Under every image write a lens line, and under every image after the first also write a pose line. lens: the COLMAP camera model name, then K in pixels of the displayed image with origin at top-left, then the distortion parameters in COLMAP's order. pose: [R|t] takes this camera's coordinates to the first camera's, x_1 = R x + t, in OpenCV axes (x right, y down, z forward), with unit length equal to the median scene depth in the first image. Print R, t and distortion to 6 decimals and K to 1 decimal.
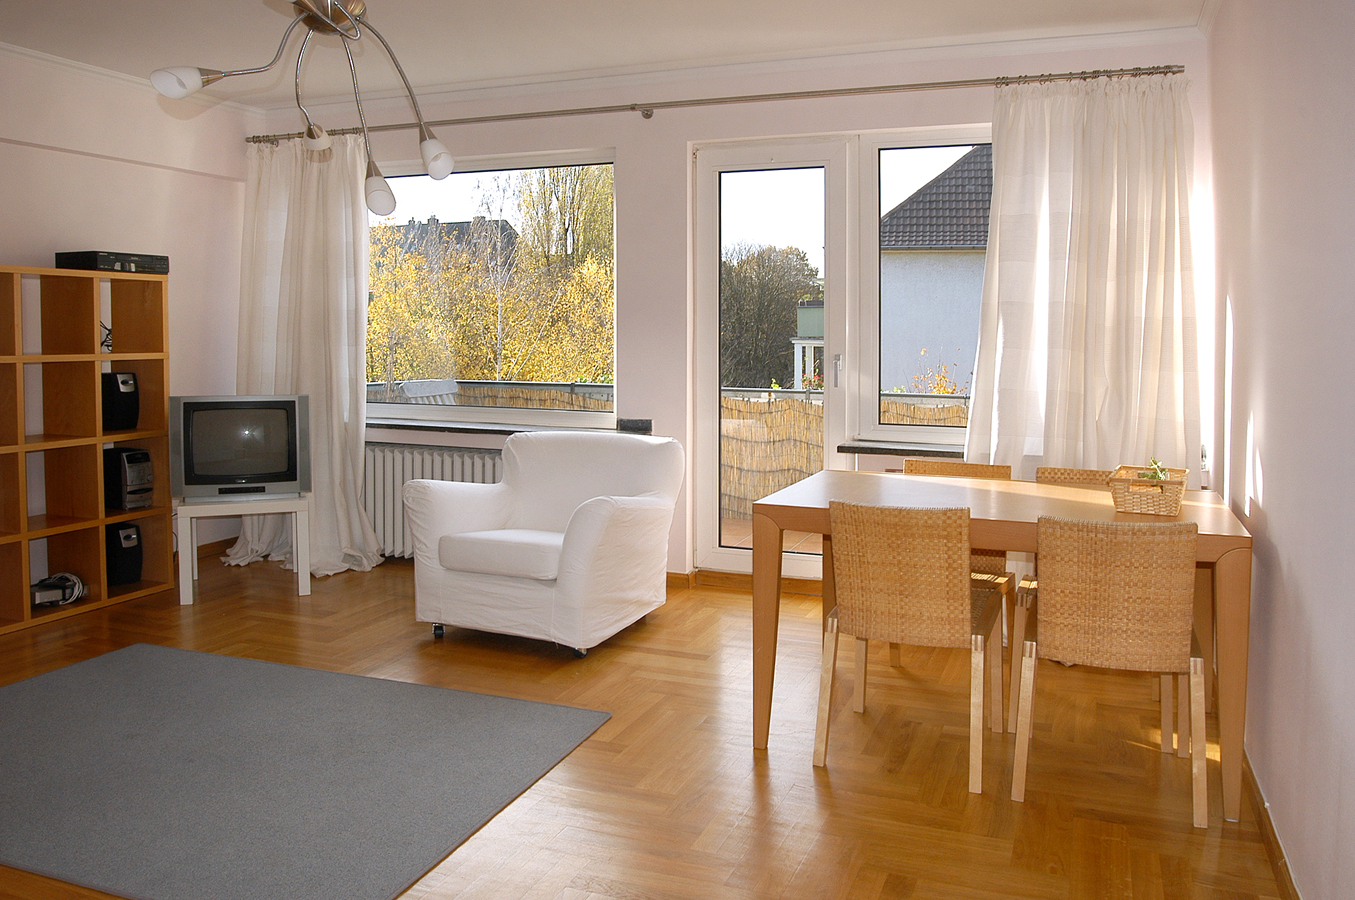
lens RADIAL K [[1066.9, 0, 682.4], [0, 1066.9, 363.5], [0, 0, 1]] dist [-0.052220, 0.010971]
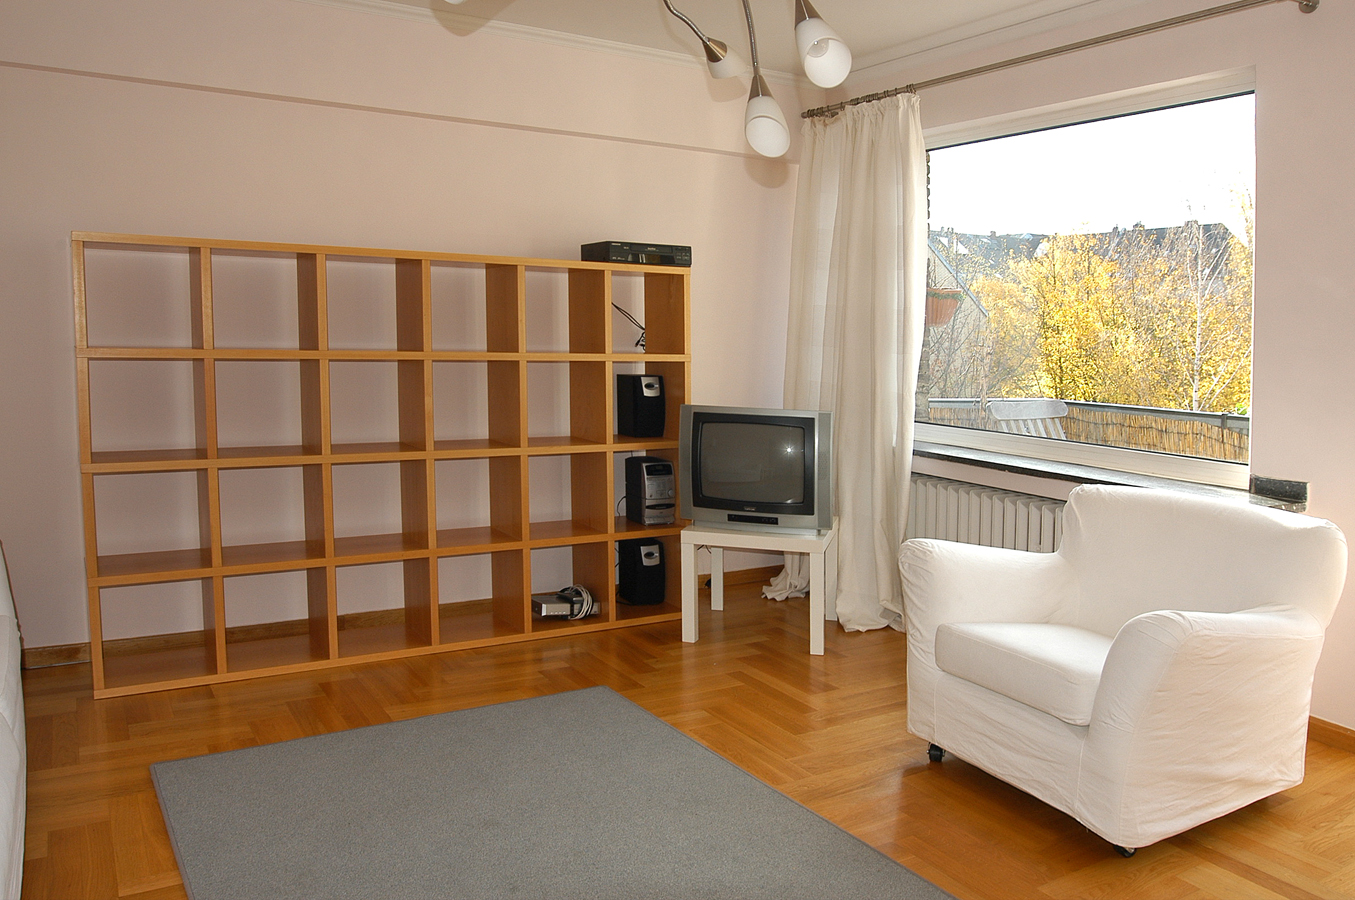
lens RADIAL K [[1066.9, 0, 682.4], [0, 1066.9, 363.5], [0, 0, 1]] dist [-0.052220, 0.010971]
pose [[0.802897, 0.035540, -0.595057, 0.043970], [-0.040733, 0.999159, 0.004714, -0.007215], [0.594724, 0.020454, 0.803670, 0.275514]]
